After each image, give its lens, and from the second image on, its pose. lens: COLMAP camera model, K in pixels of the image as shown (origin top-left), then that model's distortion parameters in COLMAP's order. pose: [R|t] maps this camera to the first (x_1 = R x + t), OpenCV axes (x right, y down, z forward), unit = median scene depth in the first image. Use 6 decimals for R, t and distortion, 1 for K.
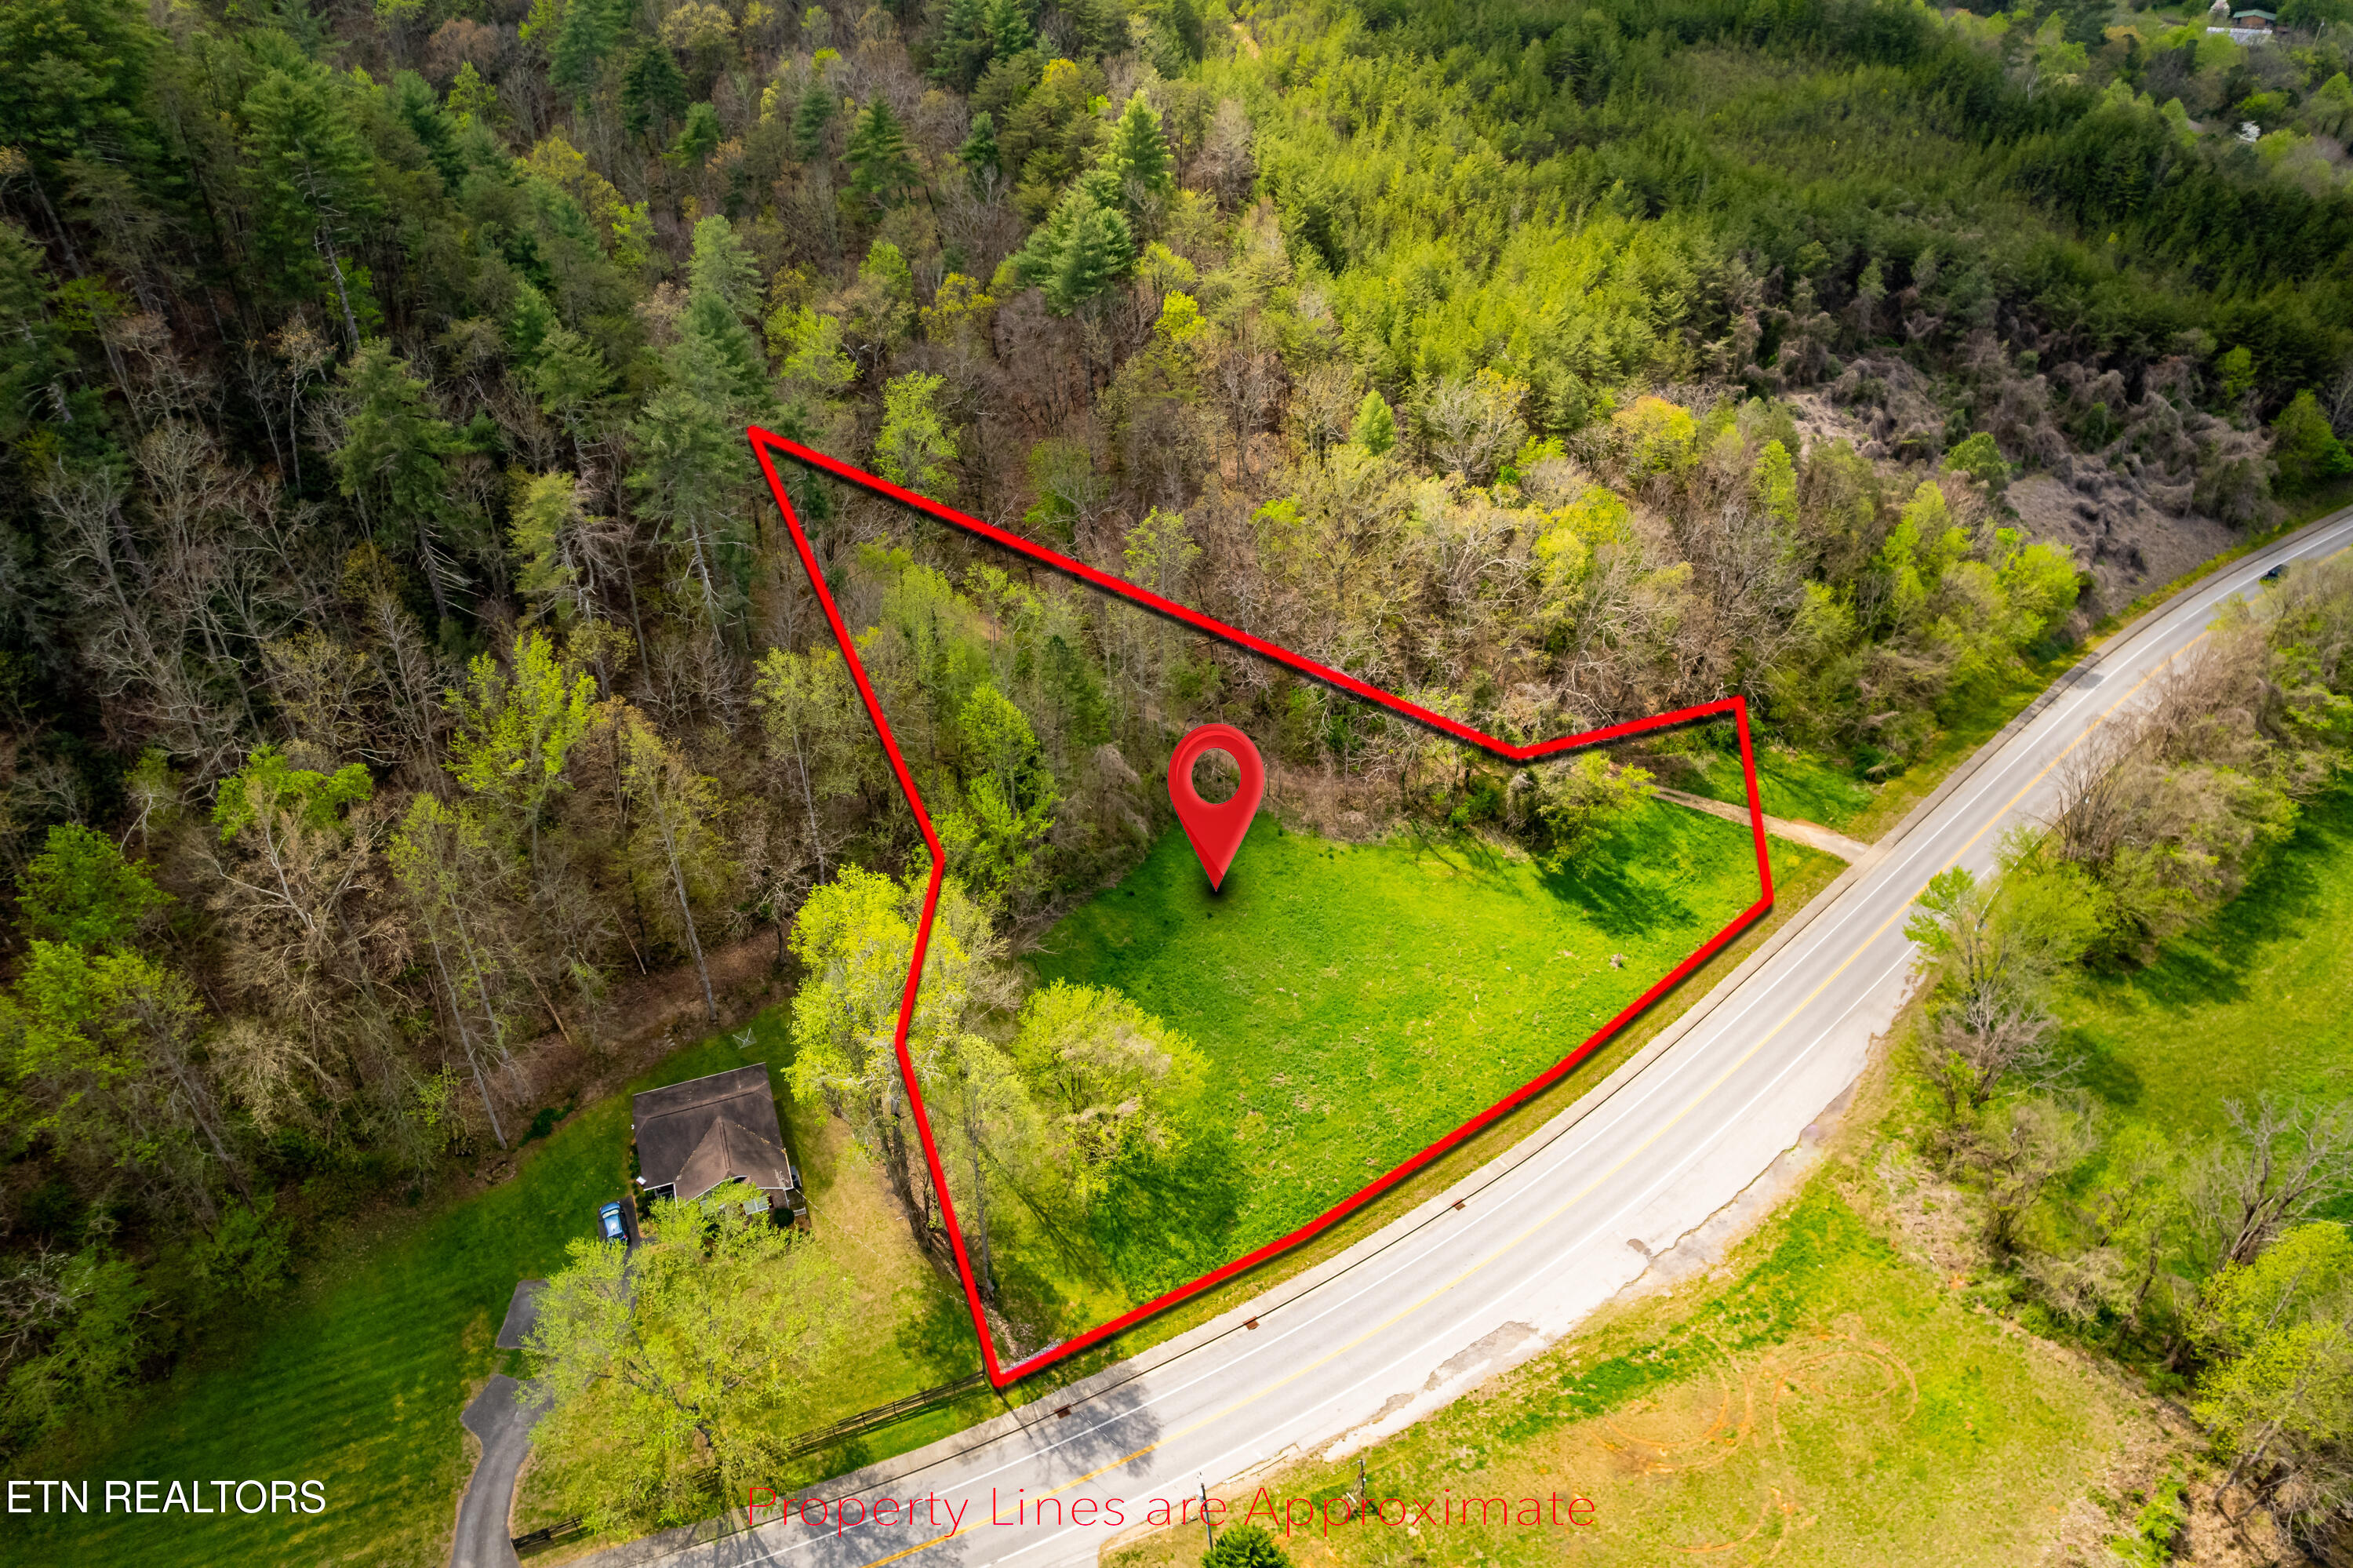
lens RADIAL K [[1498.0, 0, 1171.1], [0, 1498.0, 791.9], [0, 0, 1]] dist [-0.090082, 0.077925]
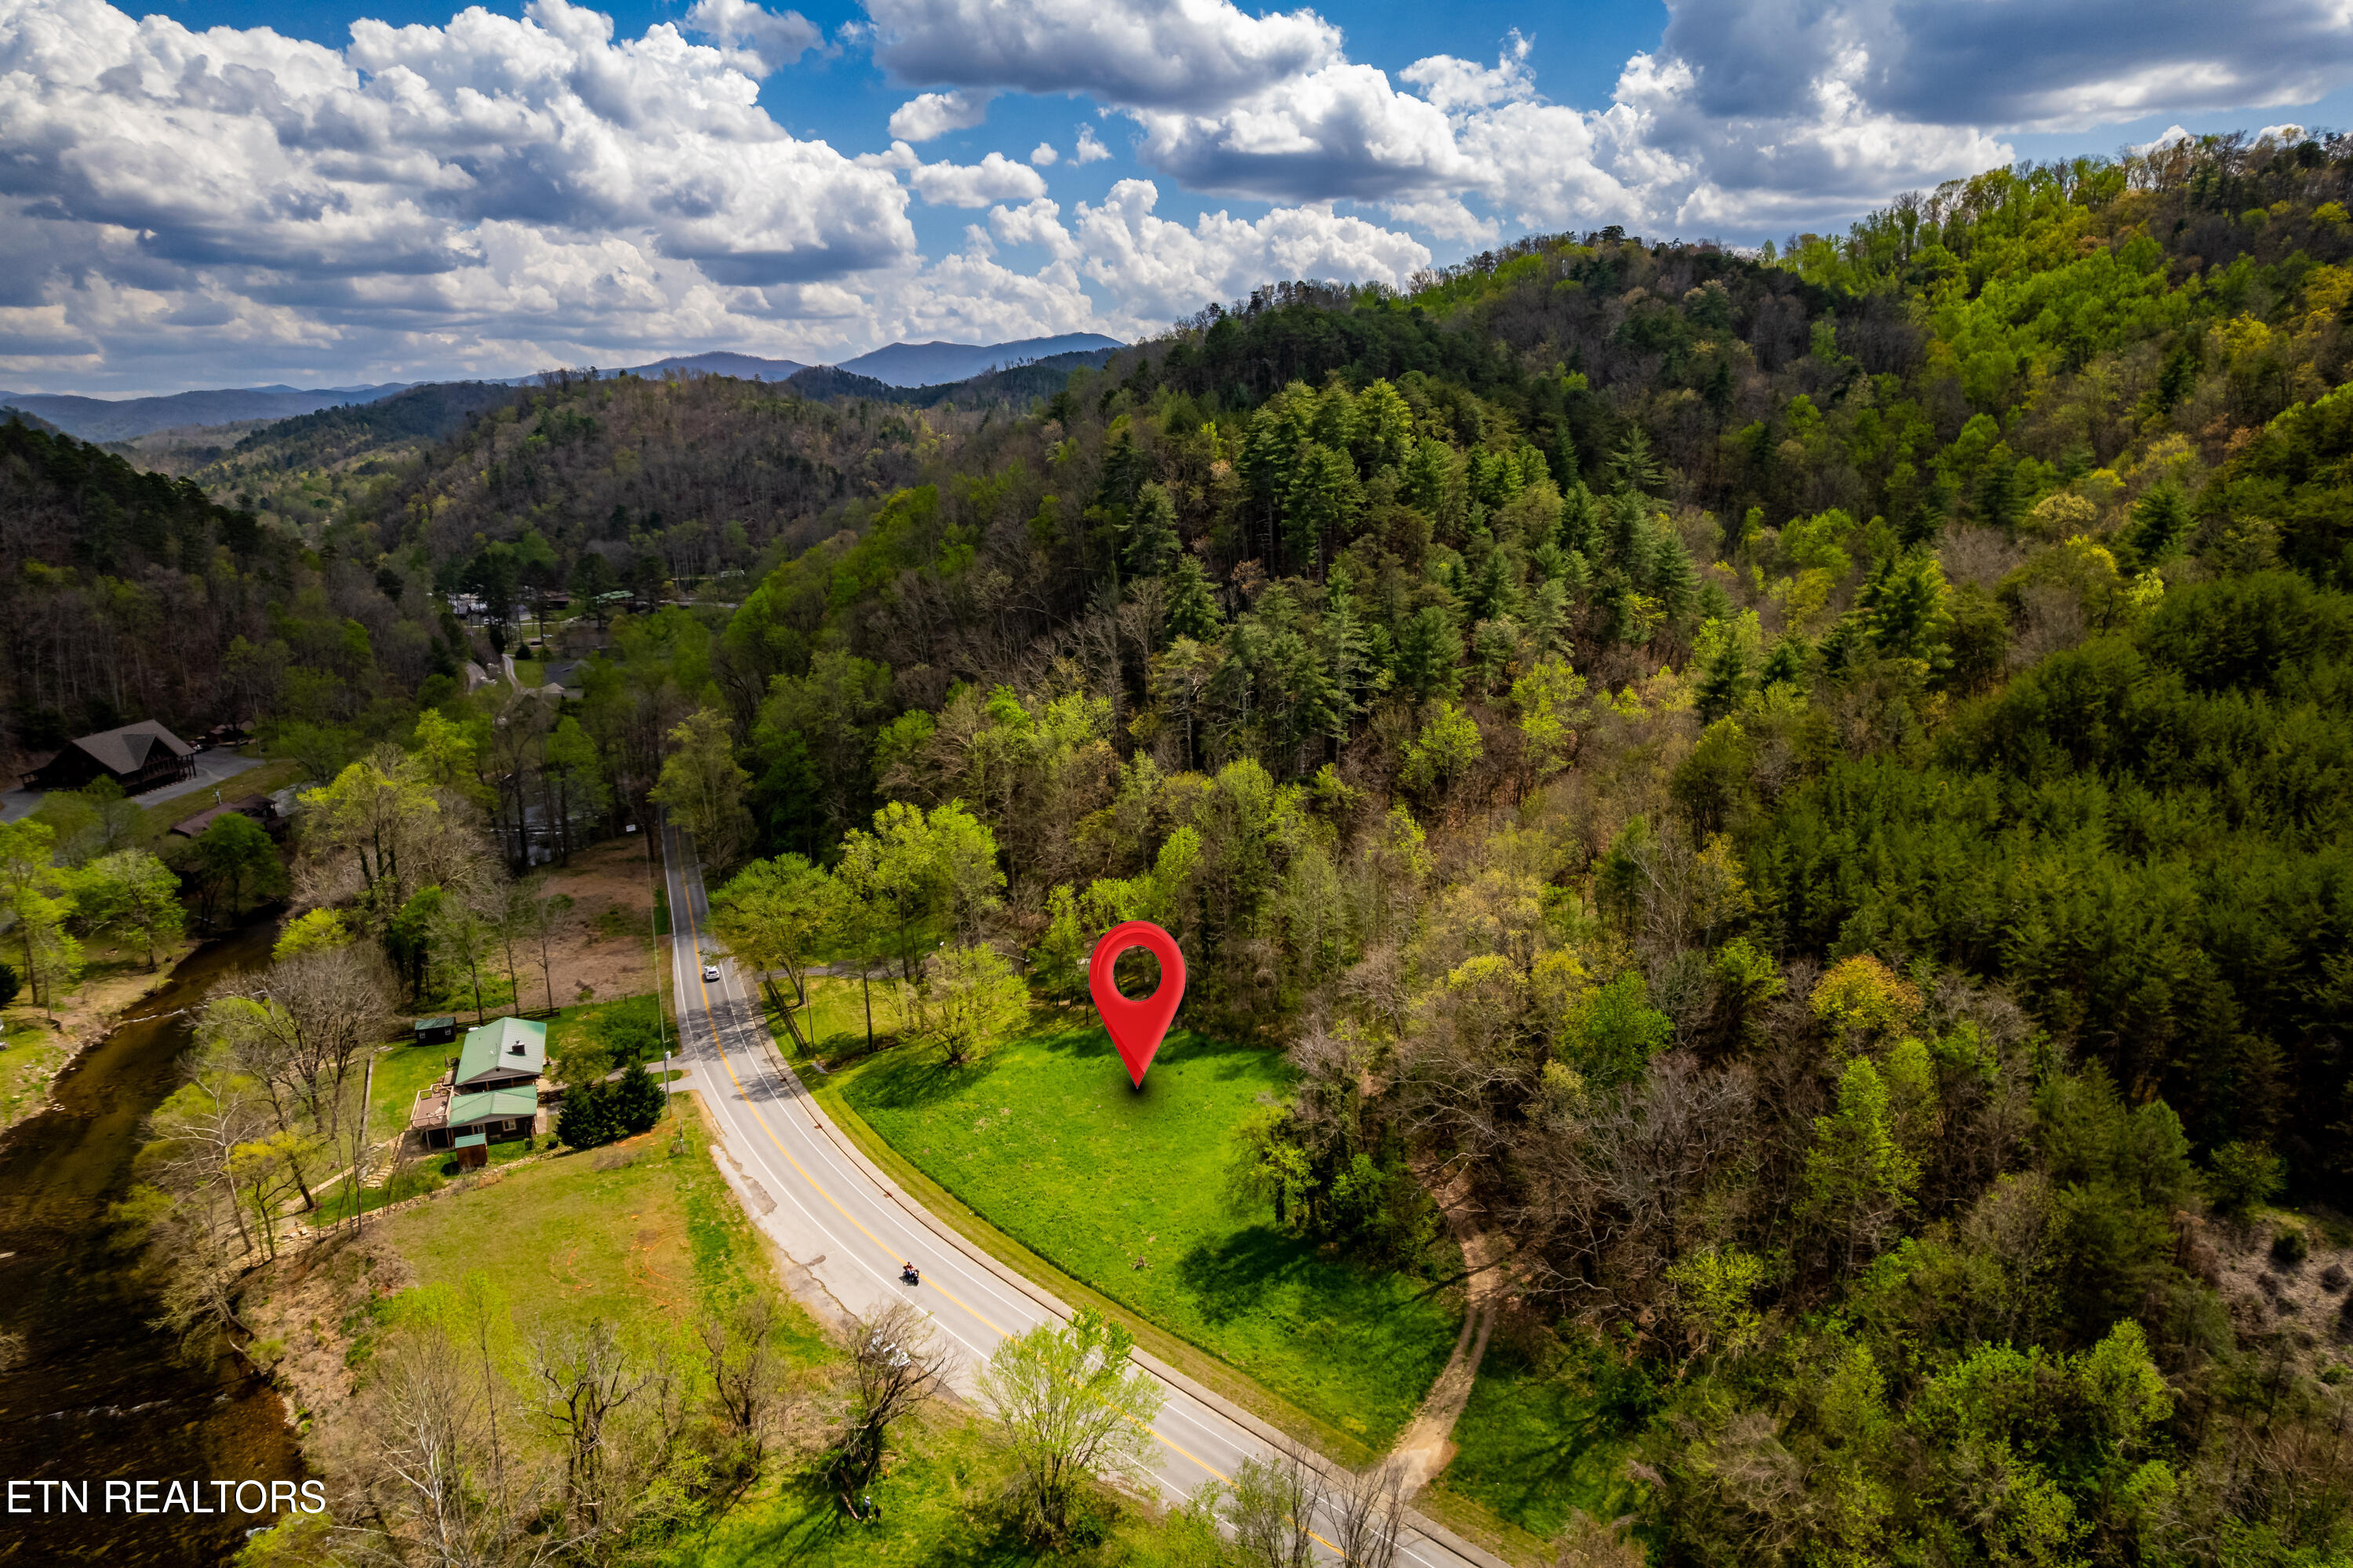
lens RADIAL K [[1502.2, 0, 1171.6], [0, 1502.2, 785.7], [0, 0, 1]] dist [-0.082798, 0.071096]
pose [[0.024593, 0.235819, -0.971486, 0.991264], [-0.555011, 0.811480, 0.182929, -0.280105], [0.831479, 0.534687, 0.150839, 0.583045]]
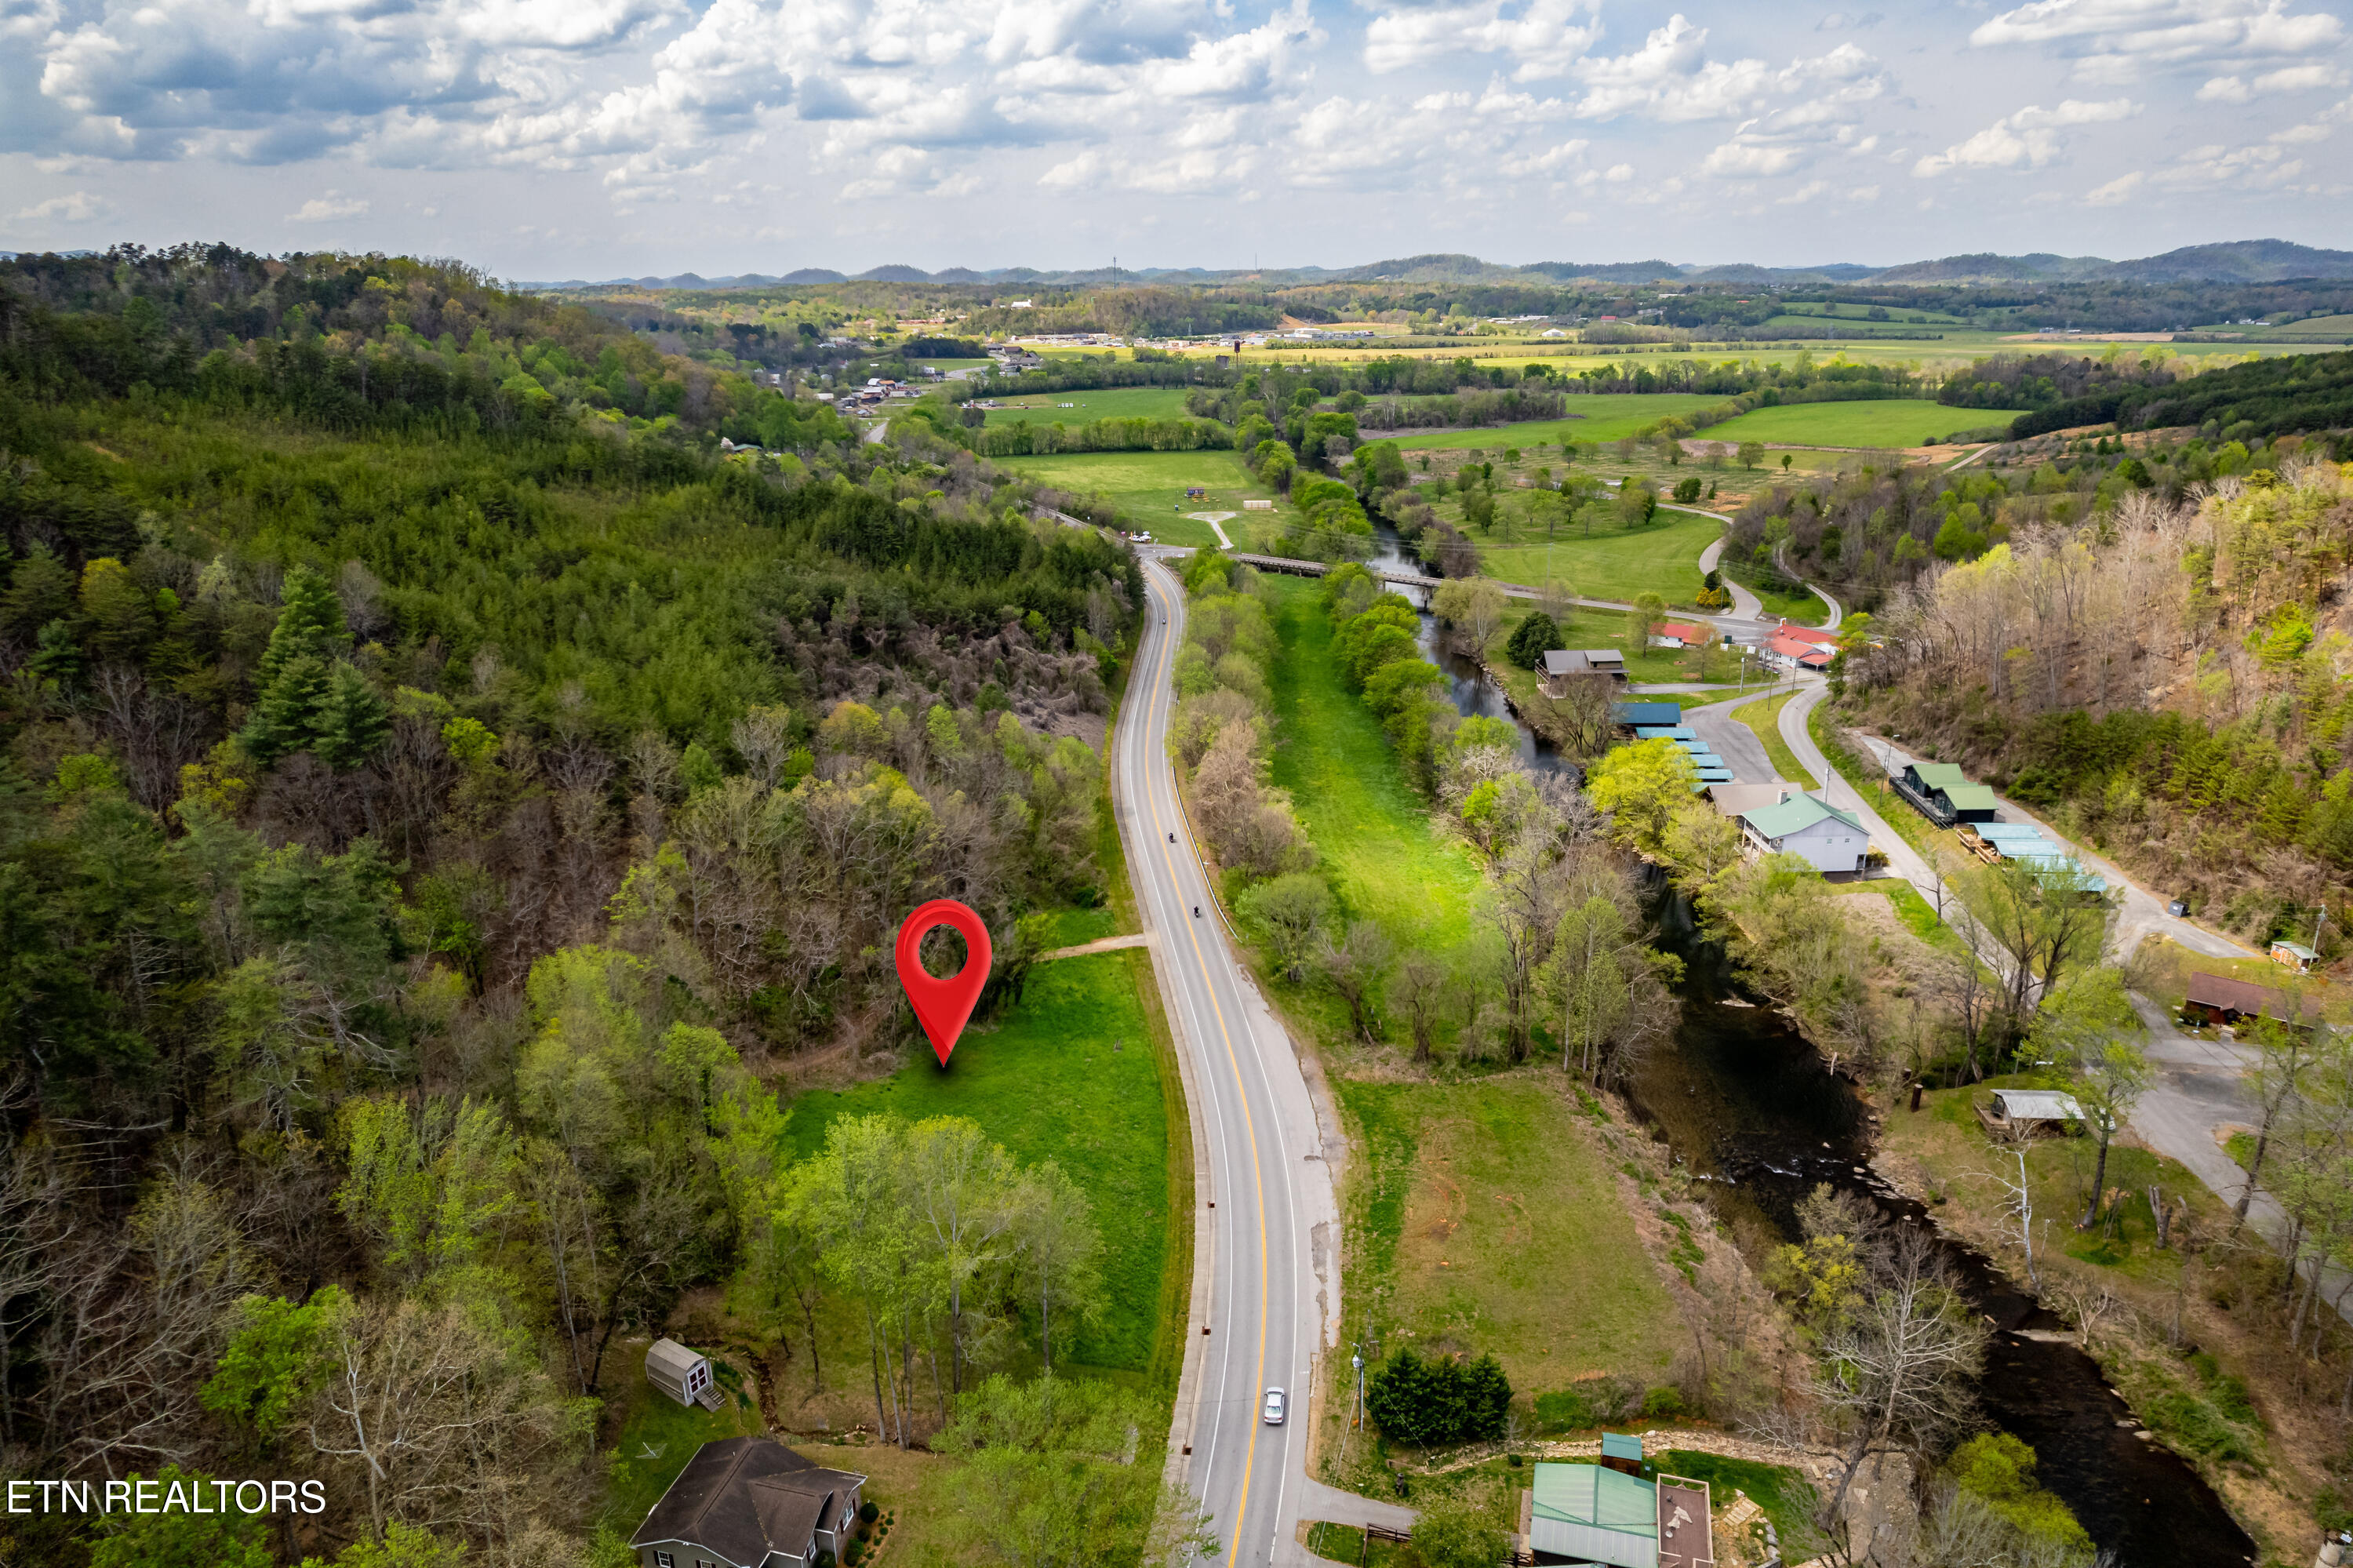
lens RADIAL K [[1502.2, 0, 1171.6], [0, 1502.2, 785.7], [0, 0, 1]] dist [-0.082798, 0.071096]
pose [[0.571980, -0.262139, 0.777253, -0.549139], [0.474894, 0.878433, -0.053210, 0.001271], [-0.668816, 0.399548, 0.626934, 0.022856]]
